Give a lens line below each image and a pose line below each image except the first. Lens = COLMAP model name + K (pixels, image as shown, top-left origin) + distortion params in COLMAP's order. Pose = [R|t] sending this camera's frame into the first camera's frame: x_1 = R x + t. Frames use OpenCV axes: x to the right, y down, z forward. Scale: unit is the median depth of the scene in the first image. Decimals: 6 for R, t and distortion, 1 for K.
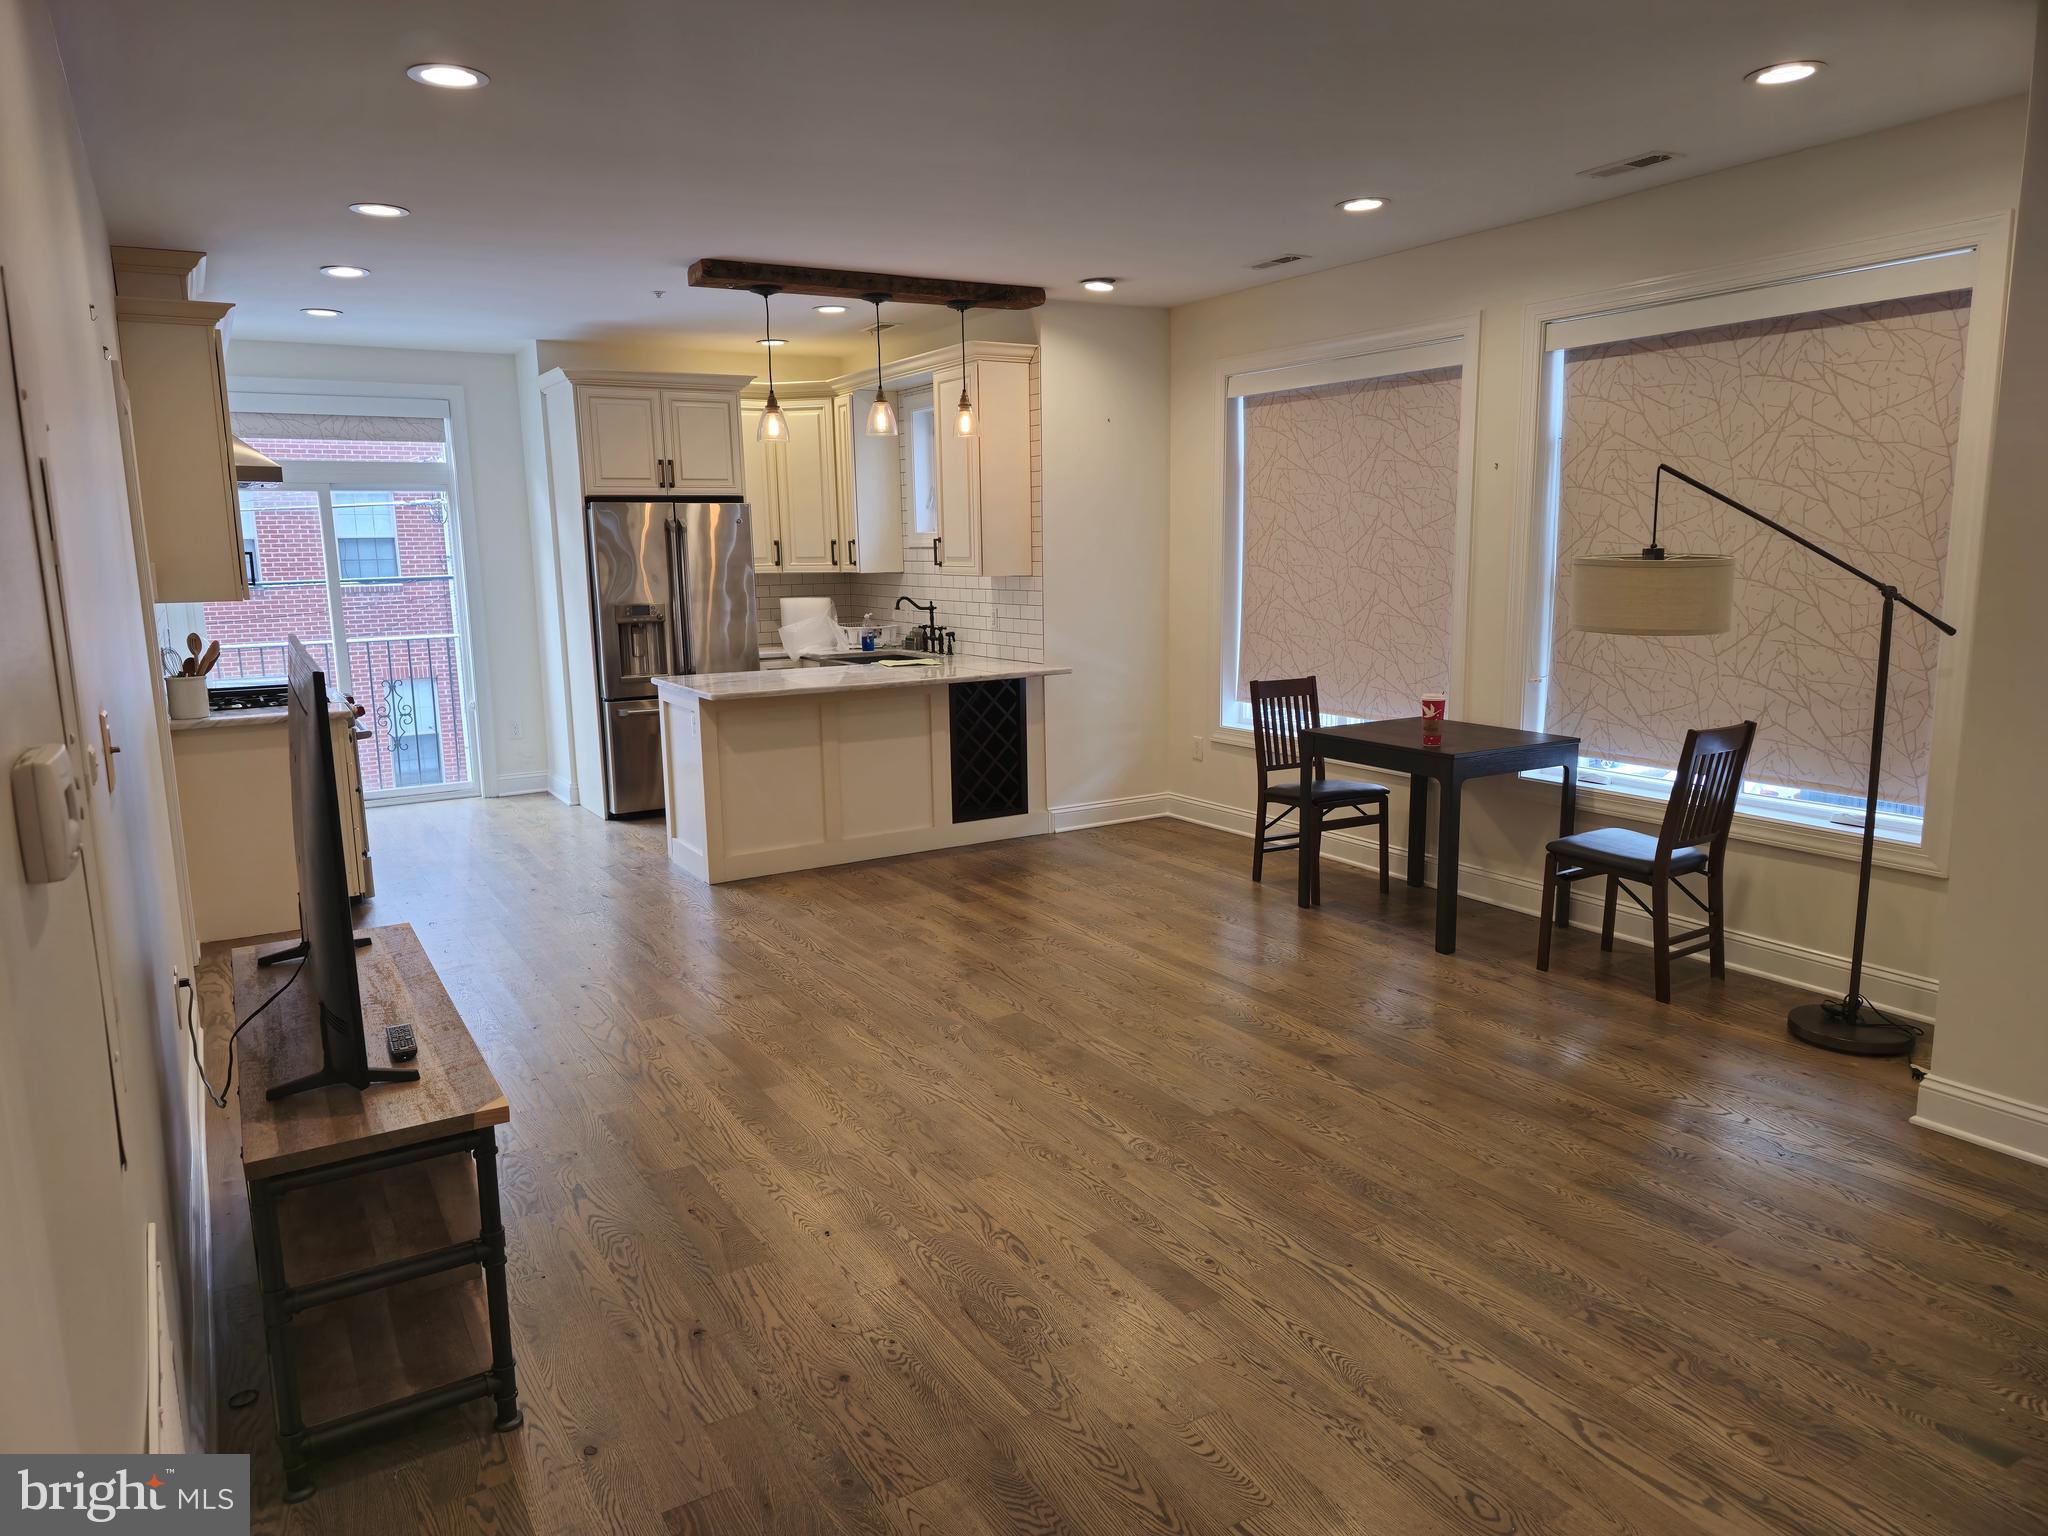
lens RADIAL K [[1349.3, 0, 1029.1], [0, 1349.3, 776.6], [0, 0, 1]] dist [0.056303, -0.047995]
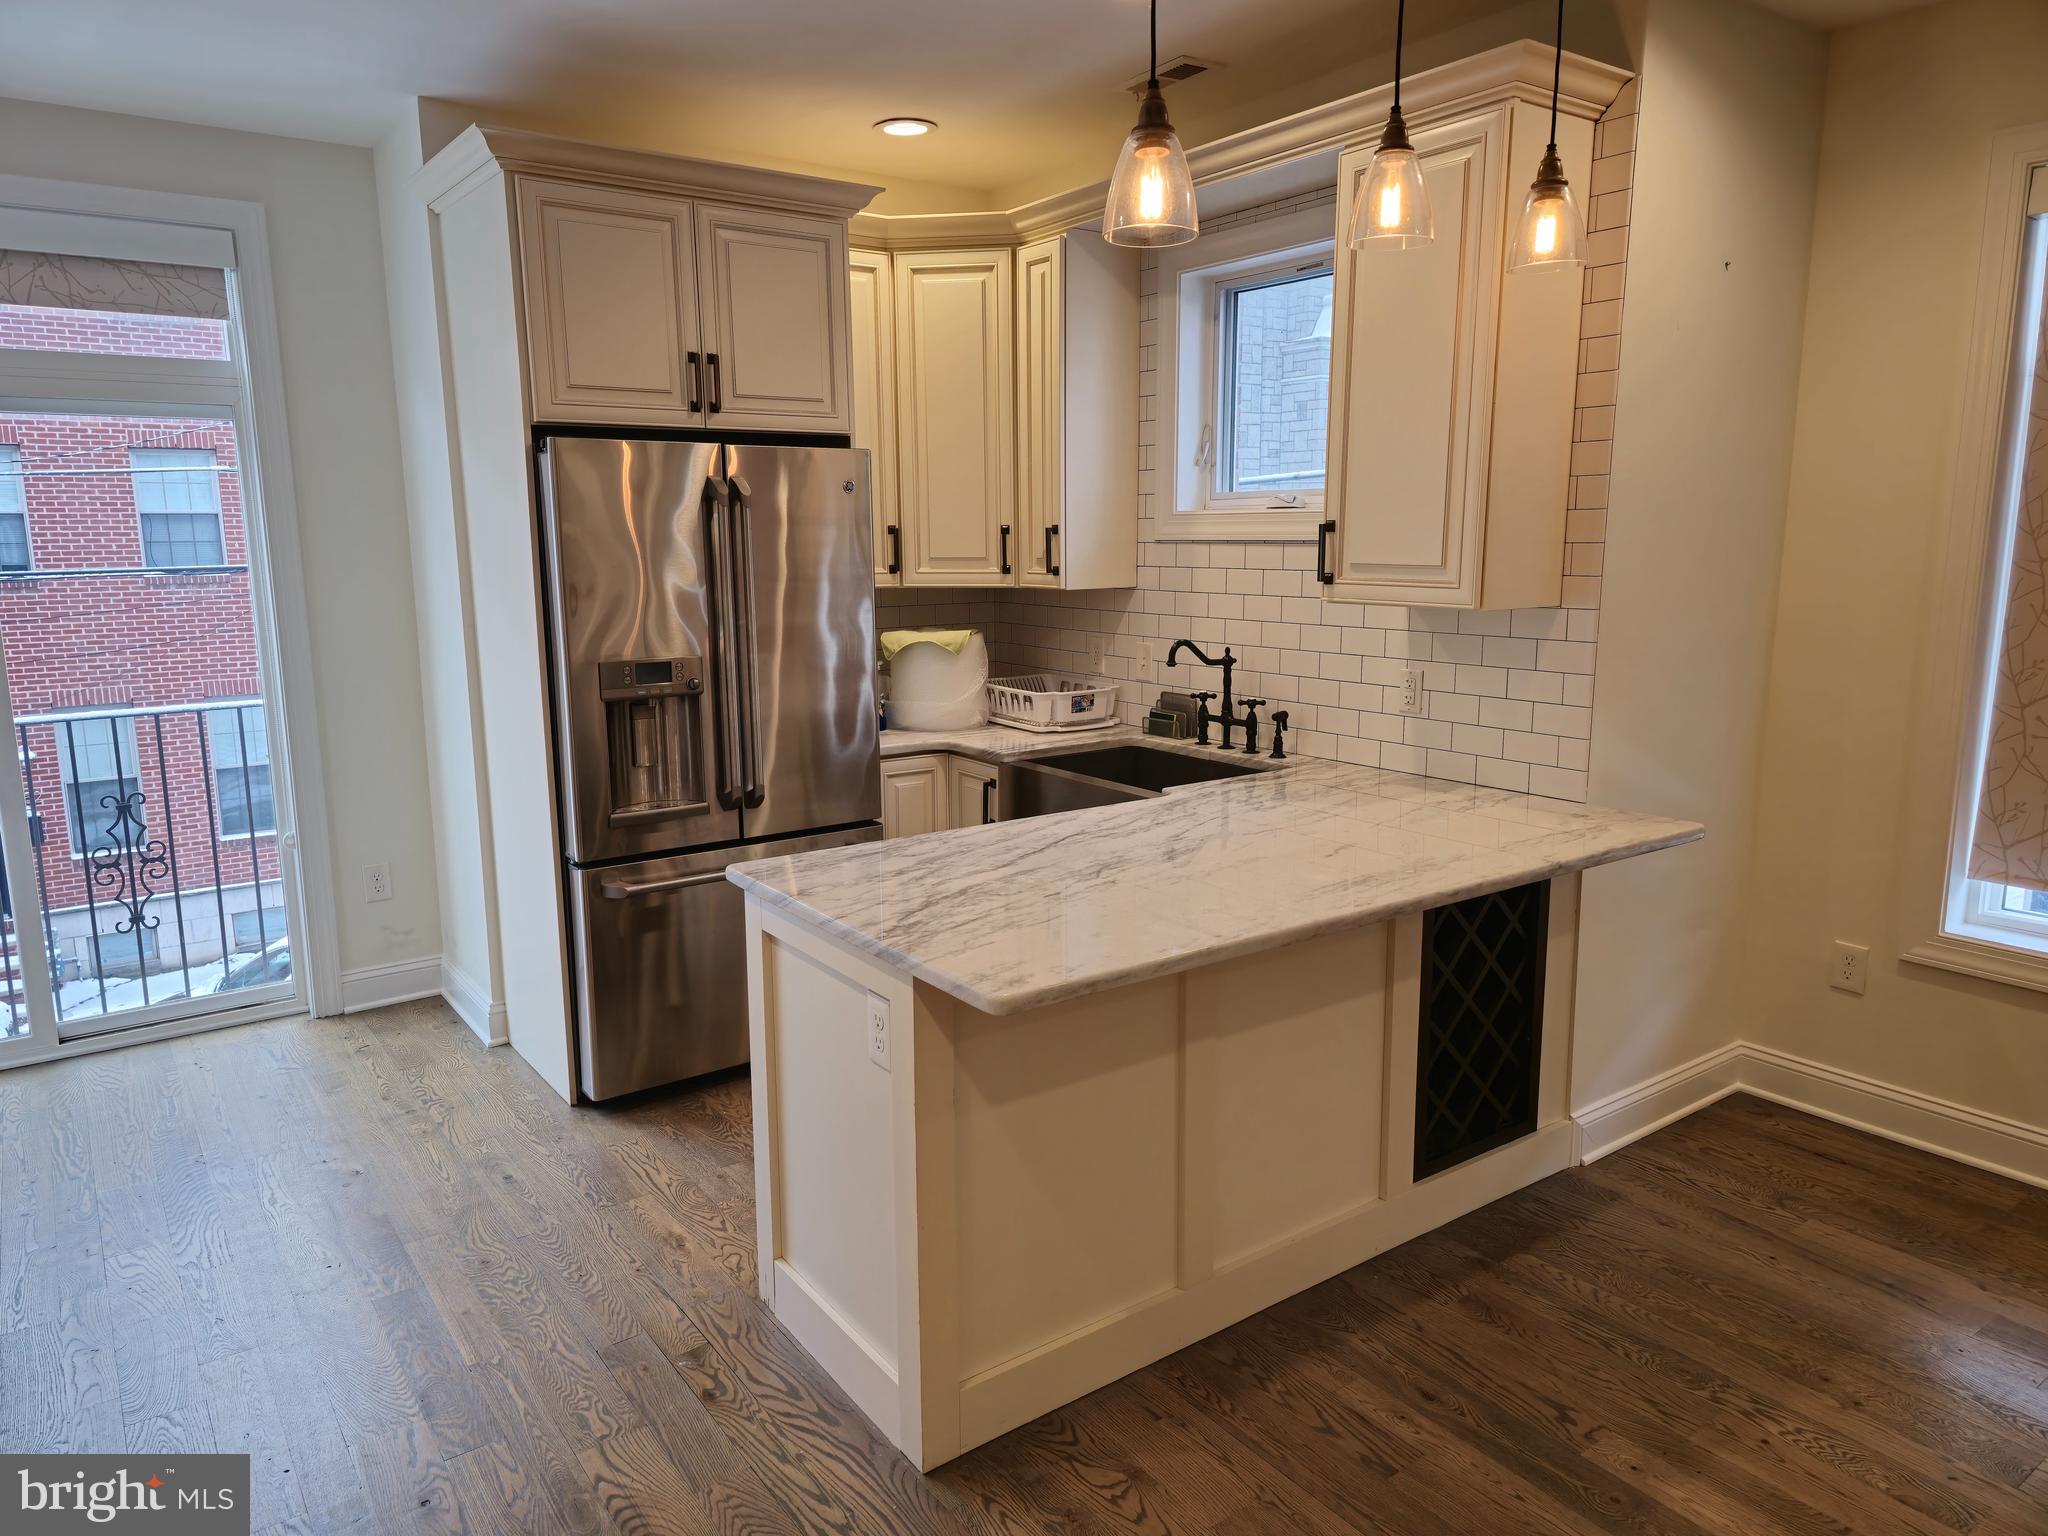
lens RADIAL K [[1349.3, 0, 1026.2], [0, 1349.3, 764.4], [0, 0, 1]] dist [0.056303, -0.047995]
pose [[0.996705, -0.003350, 0.081046, -0.212834], [0.003229, 0.999993, 0.001621, -0.098757], [-0.081050, -0.001354, 0.996709, 0.568223]]
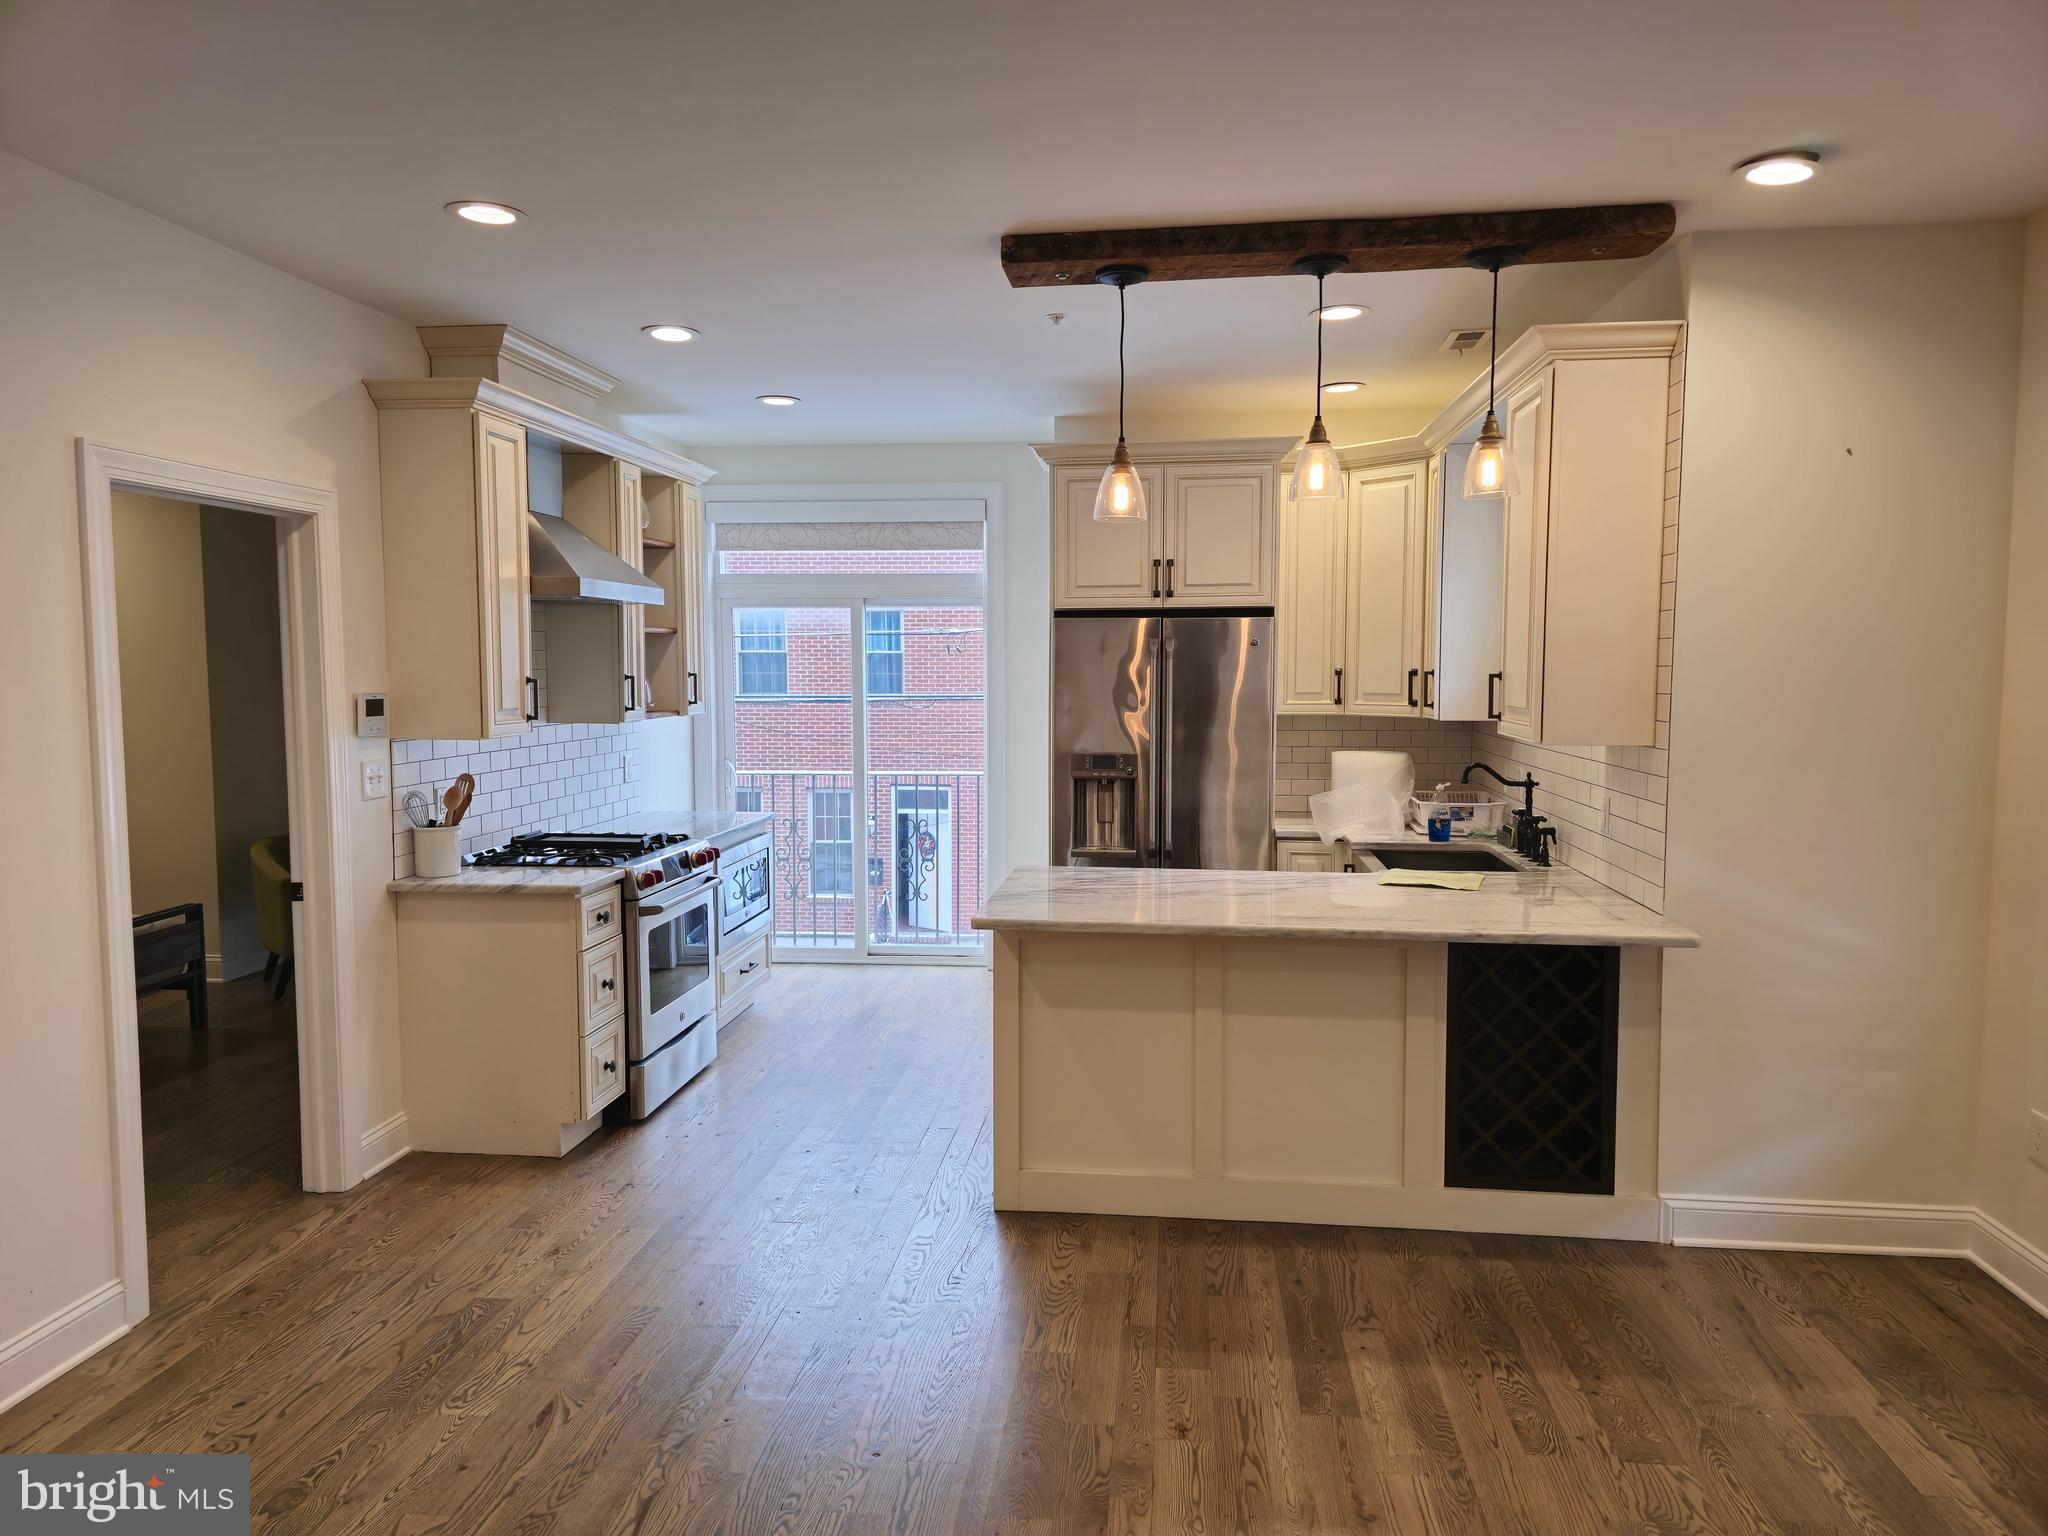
lens RADIAL K [[1349.3, 0, 1032.9], [0, 1349.3, 754.3], [0, 0, 1]] dist [0.056303, -0.047995]
pose [[0.793260, 0.058860, -0.606032, 0.134503], [-0.116953, 0.991513, -0.056785, -0.087514], [0.597546, 0.115923, 0.793411, 0.432117]]
